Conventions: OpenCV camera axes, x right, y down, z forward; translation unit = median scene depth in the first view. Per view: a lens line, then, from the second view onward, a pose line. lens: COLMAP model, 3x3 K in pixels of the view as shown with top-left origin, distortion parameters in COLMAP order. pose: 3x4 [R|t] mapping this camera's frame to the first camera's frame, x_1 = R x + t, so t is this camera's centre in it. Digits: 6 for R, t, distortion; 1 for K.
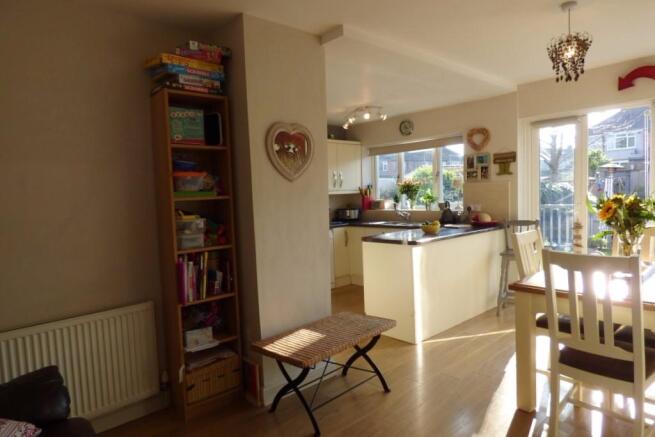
lens RADIAL K [[402.8, 0, 327.6], [0, 402.8, 219.7], [0, 0, 1]] dist [-0.004573, -0.005032]
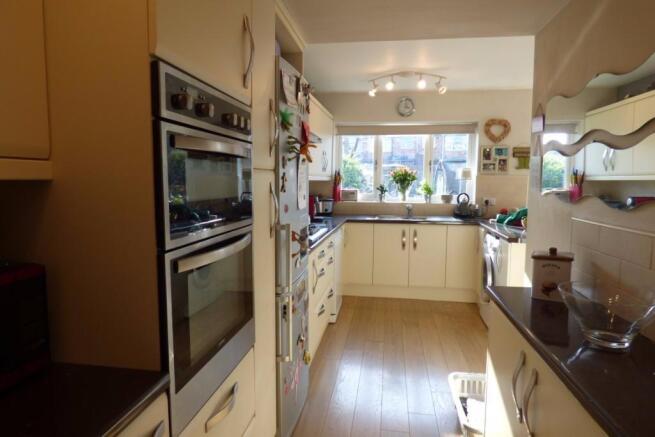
lens RADIAL K [[402.8, 0, 328.2], [0, 402.8, 216.5], [0, 0, 1]] dist [-0.004573, -0.005032]
pose [[0.784714, -0.007170, 0.619817, -0.544940], [0.000071, 0.999934, 0.011477, -0.003286], [-0.619859, -0.008962, 0.784662, 0.482617]]
